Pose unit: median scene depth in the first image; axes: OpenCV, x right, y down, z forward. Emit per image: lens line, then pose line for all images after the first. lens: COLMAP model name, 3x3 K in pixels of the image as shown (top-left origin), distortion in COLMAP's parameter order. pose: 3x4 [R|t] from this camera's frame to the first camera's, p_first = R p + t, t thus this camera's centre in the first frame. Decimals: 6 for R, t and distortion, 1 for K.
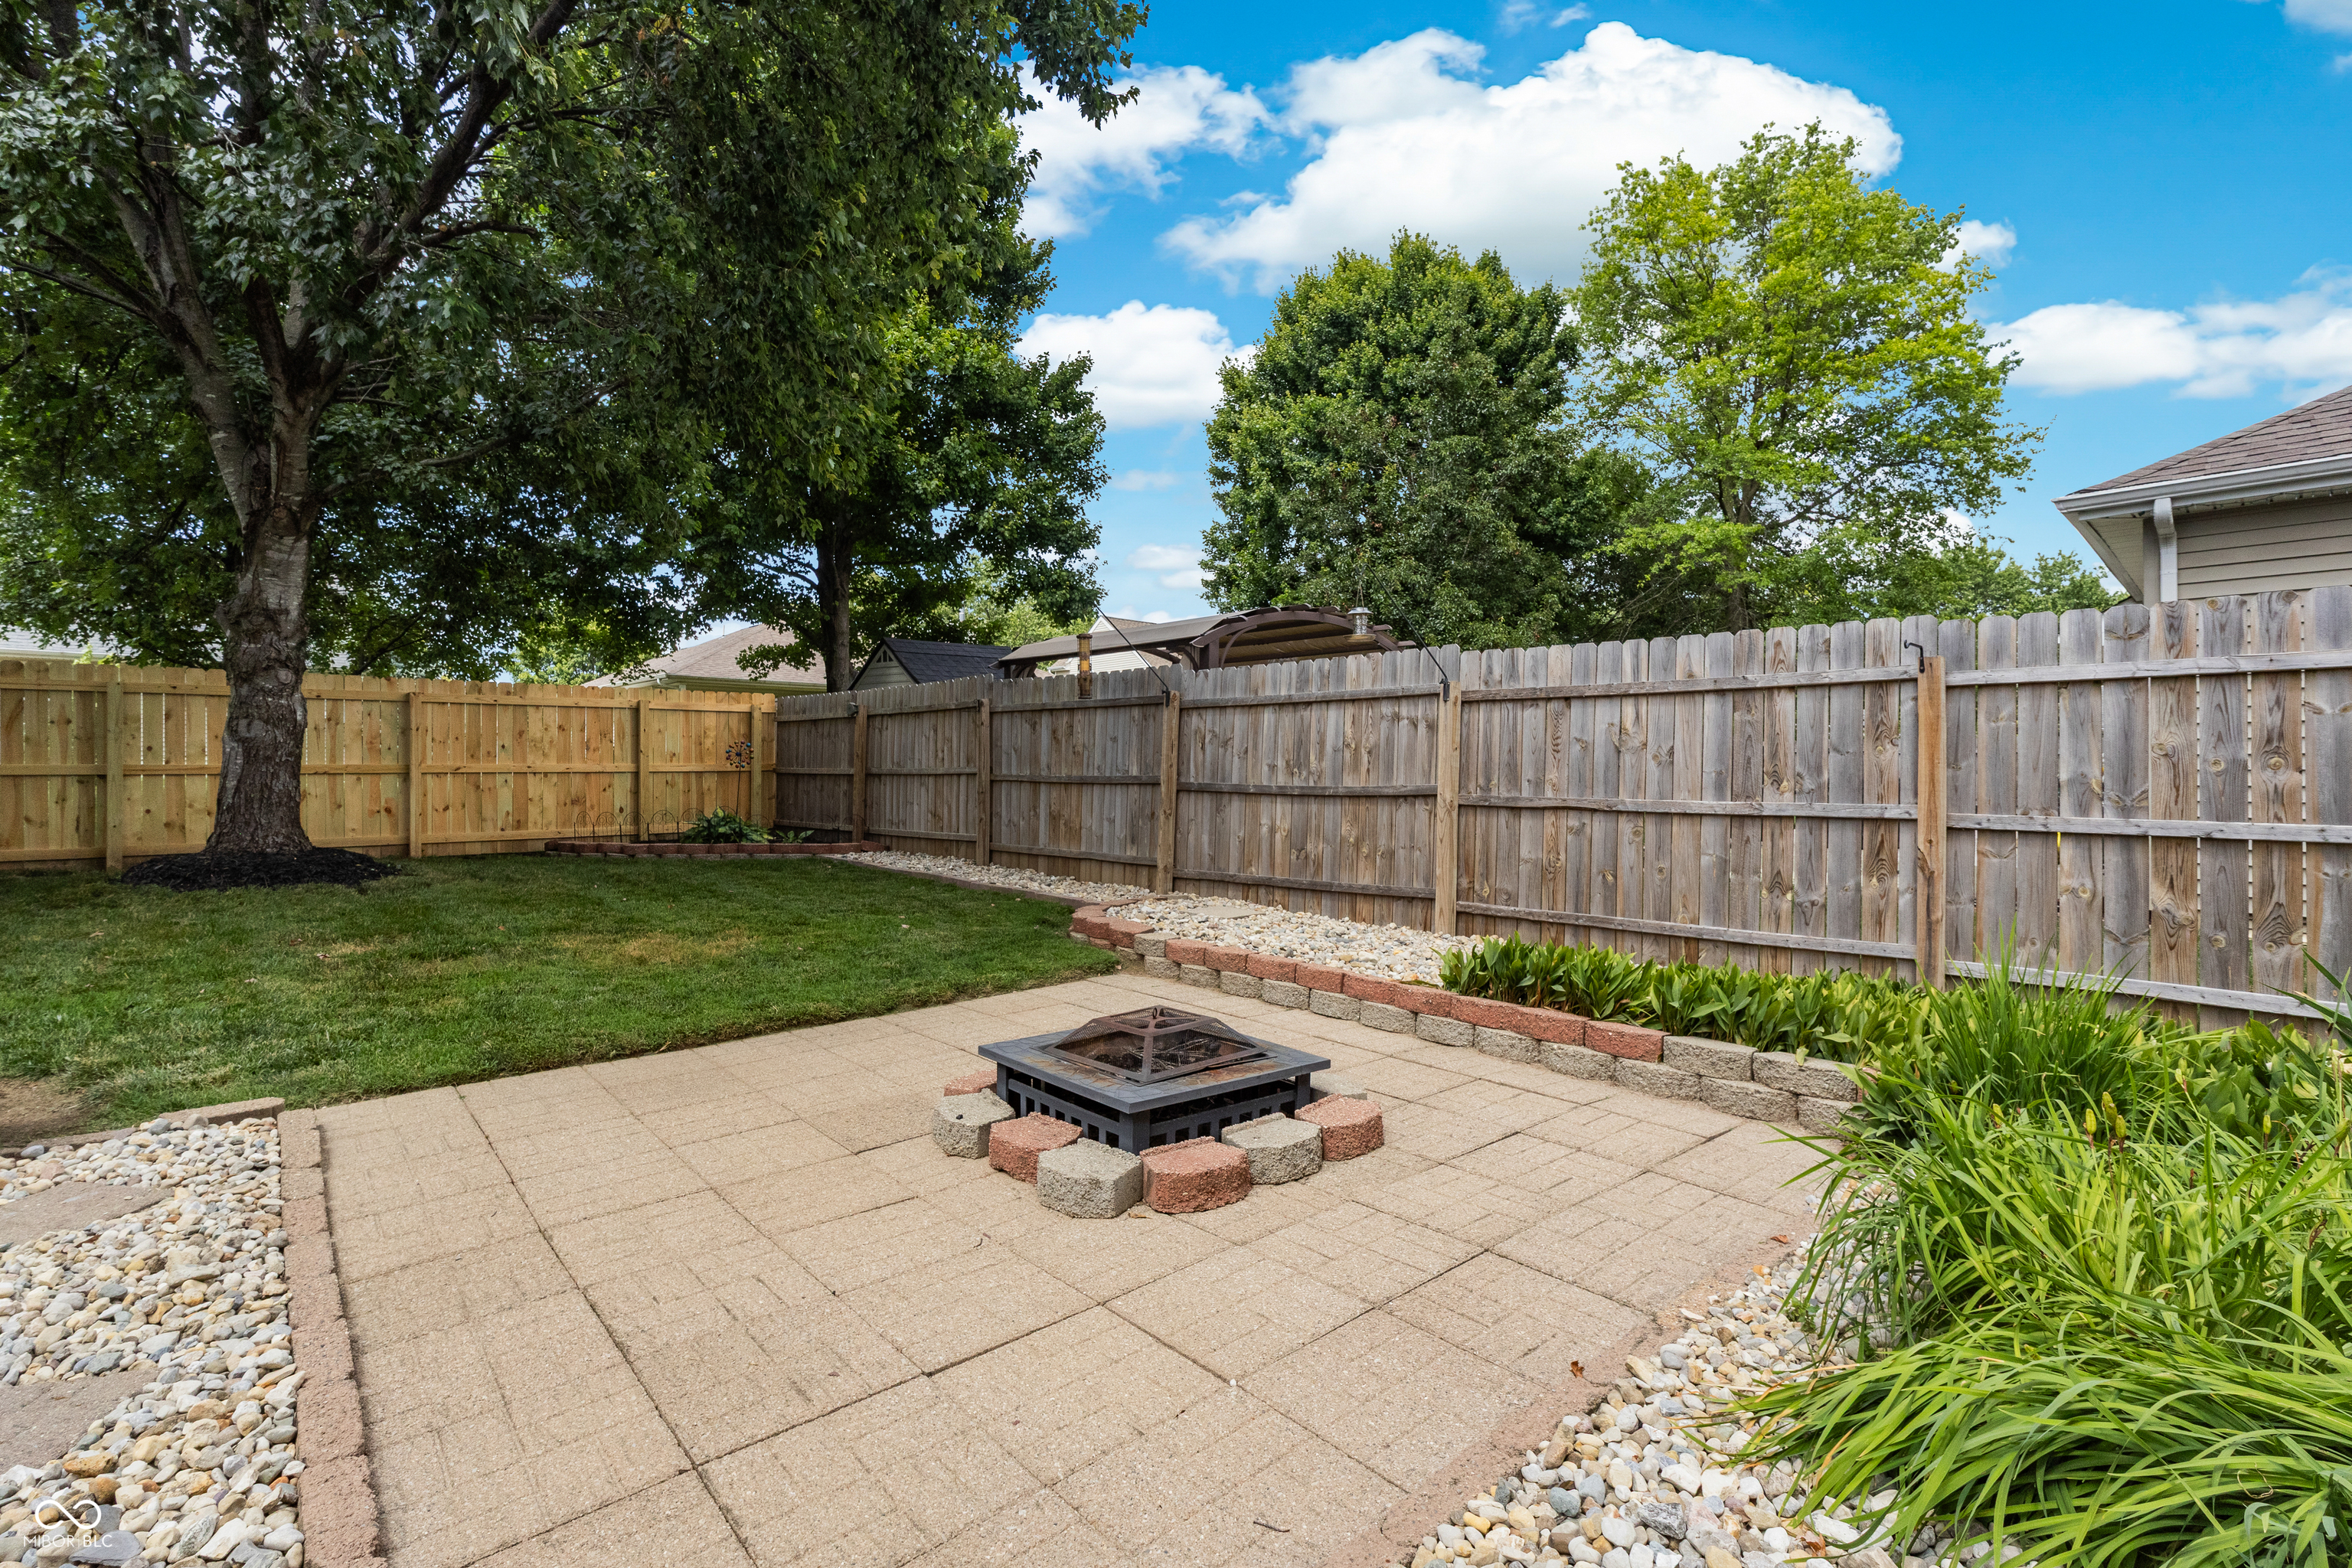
lens RADIAL K [[1102.7, 0, 1186.5], [0, 1102.7, 790.3], [0, 0, 1]] dist [0.000438, 0.000411]
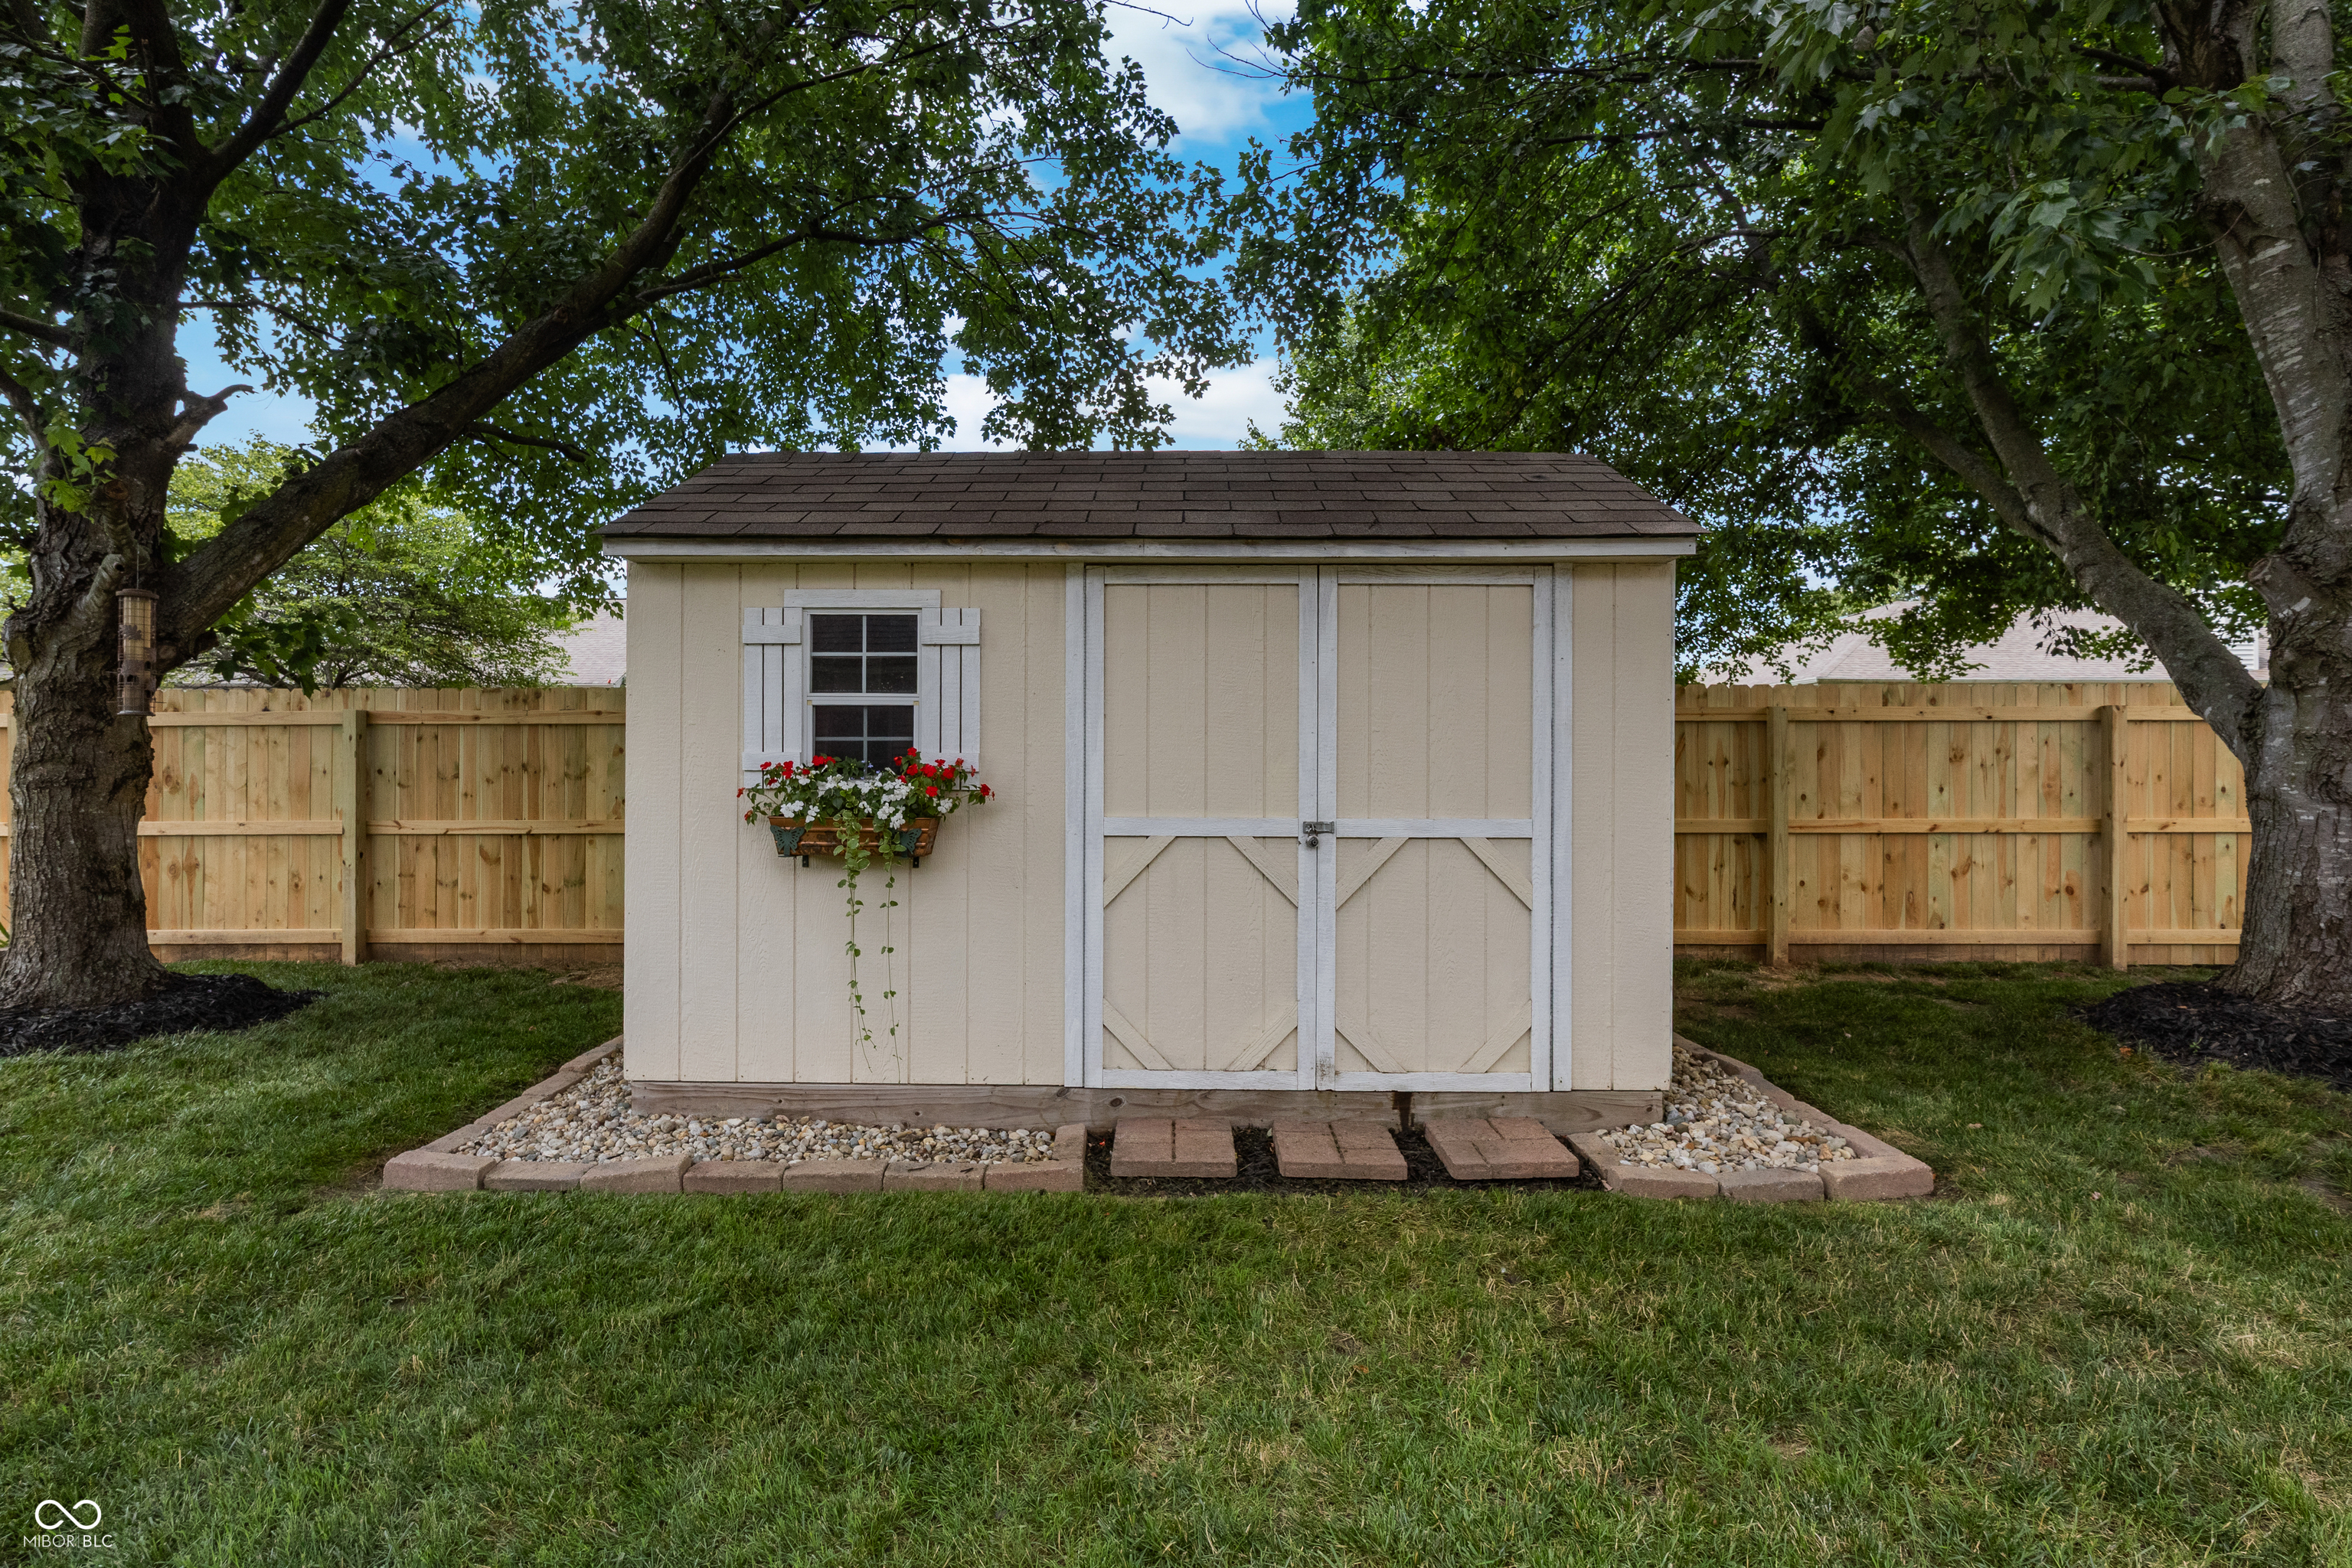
lens RADIAL K [[1102.7, 0, 1186.5], [0, 1102.7, 790.3], [0, 0, 1]] dist [0.000438, 0.000411]
pose [[0.701846, 0.004422, -0.712315, -0.549979], [-0.016624, 0.999810, -0.010173, -0.022737], [0.712135, 0.018981, 0.701786, 0.144472]]
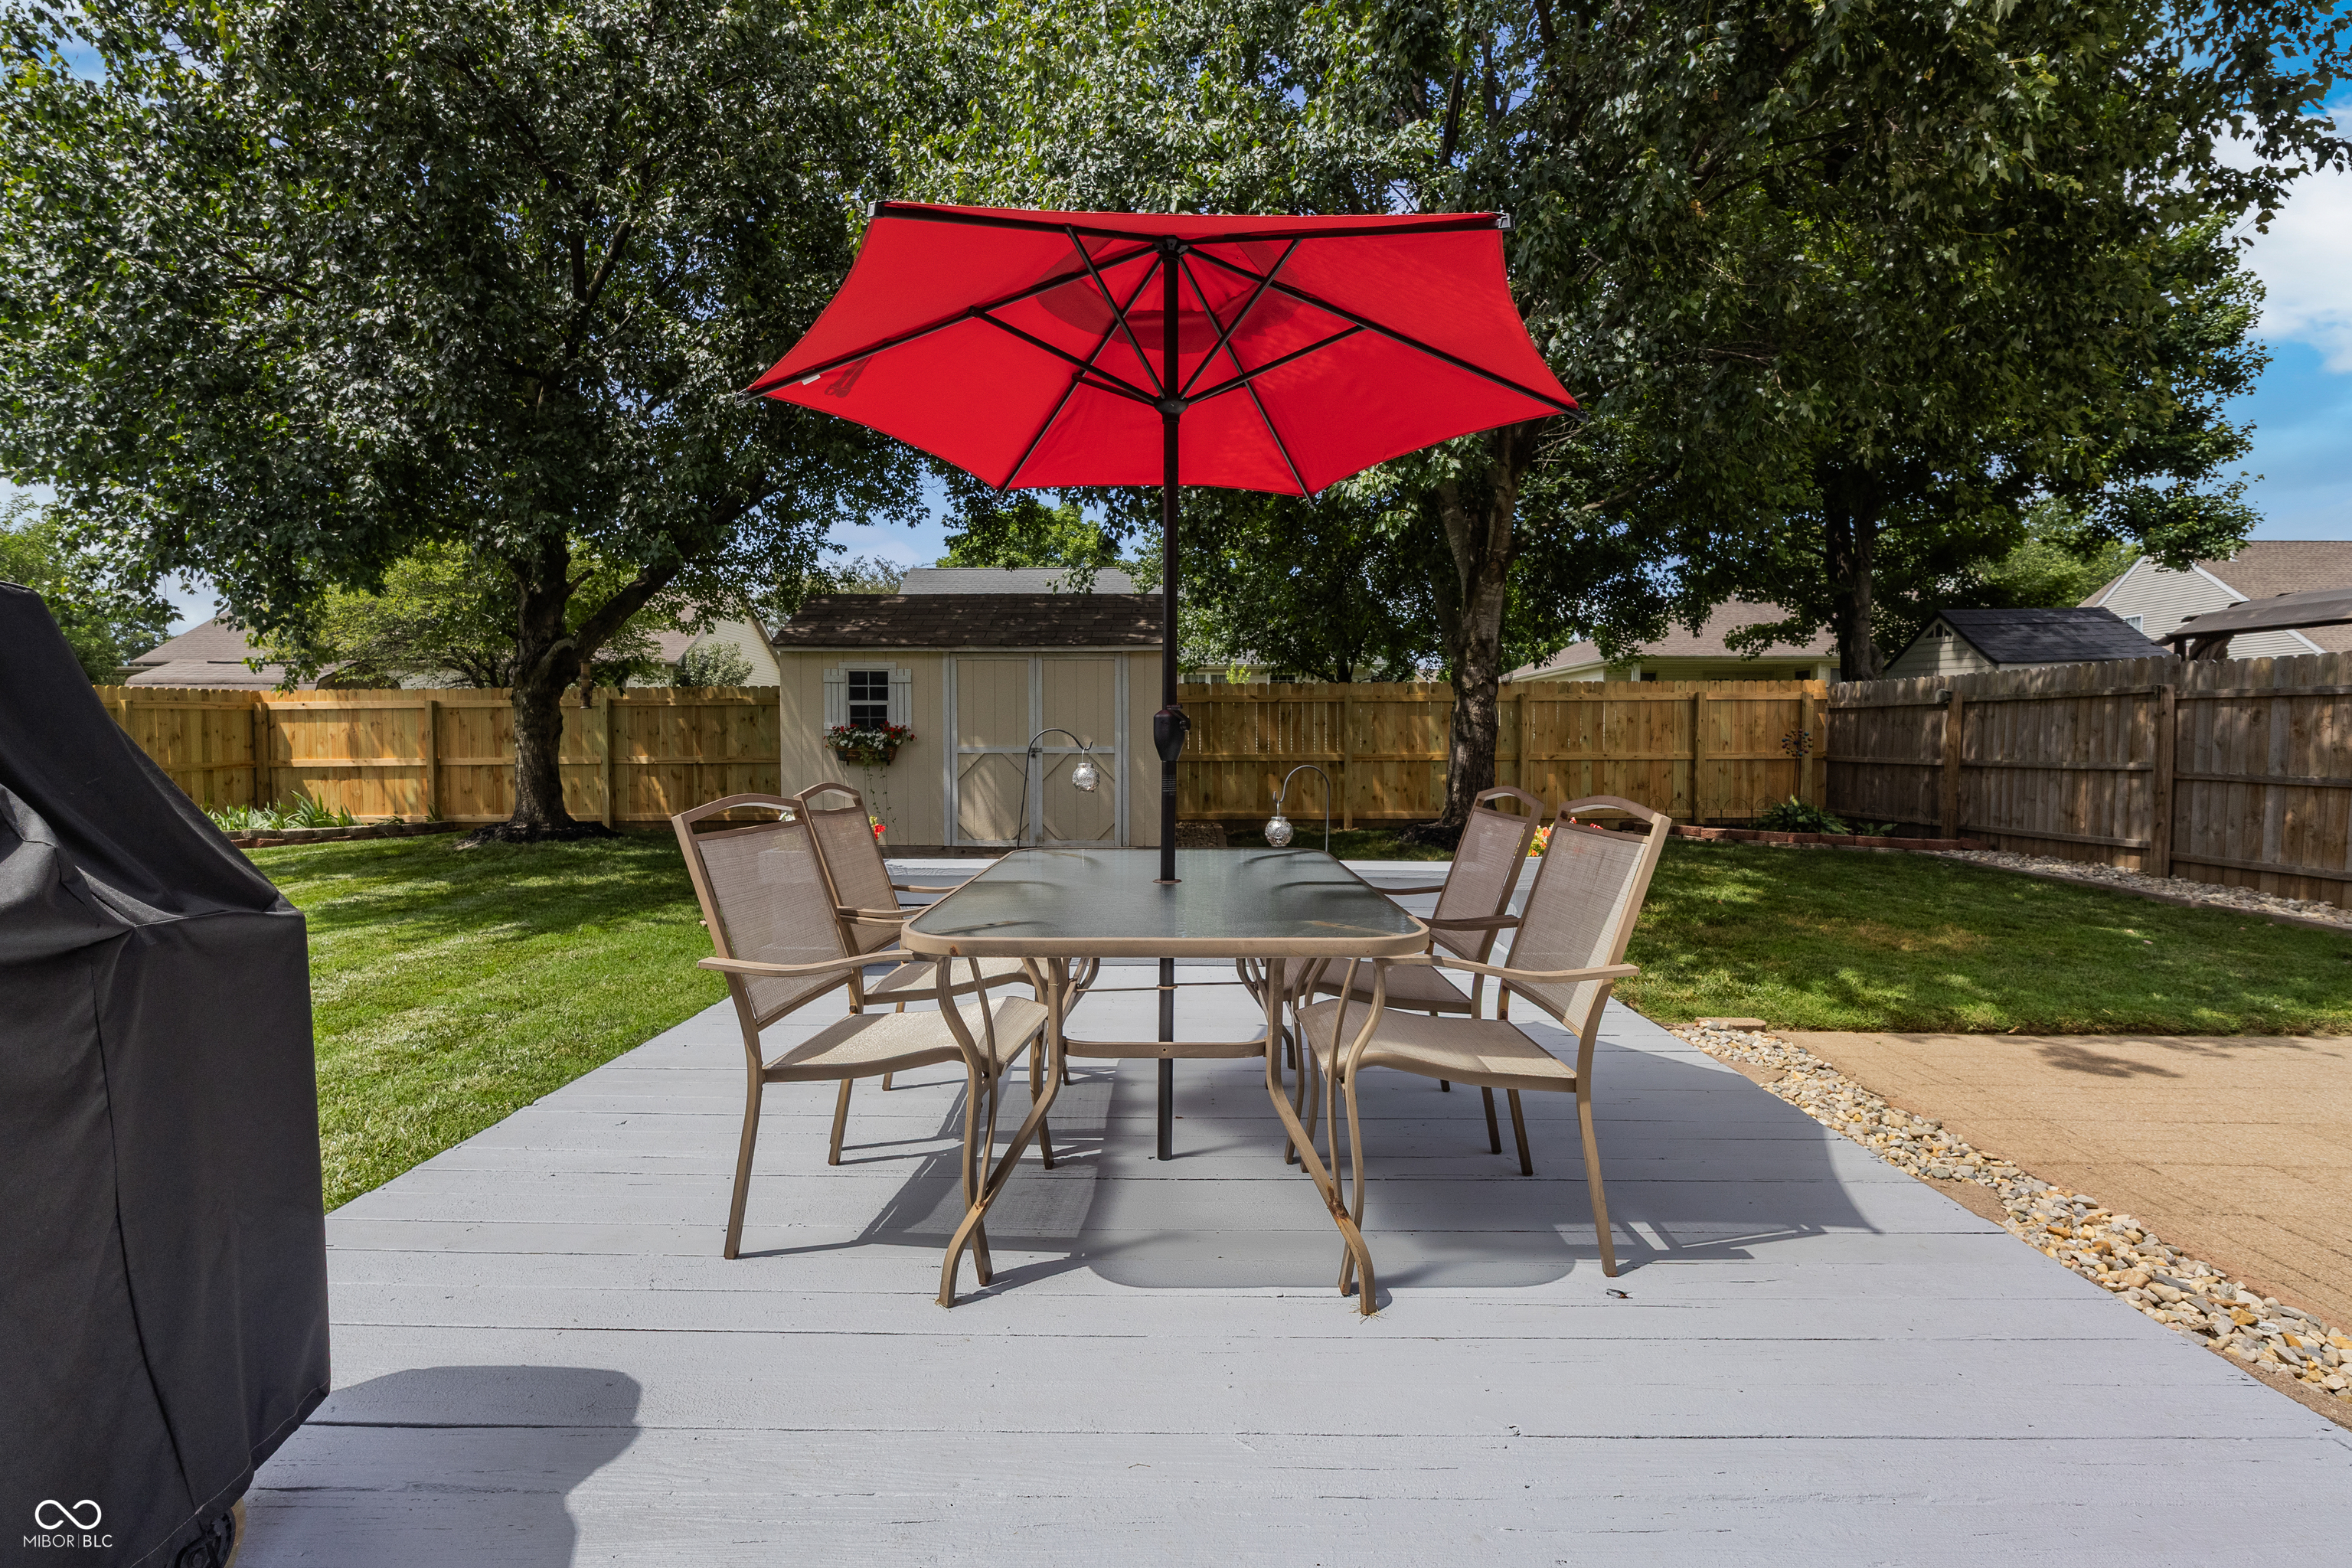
lens RADIAL K [[1102.7, 0, 1186.5], [0, 1102.7, 790.3], [0, 0, 1]] dist [0.000438, 0.000411]
pose [[0.689829, 0.028601, -0.723407, -0.062538], [-0.013188, 0.999550, 0.026943, -0.009608], [0.723852, -0.009046, 0.689896, -0.105479]]
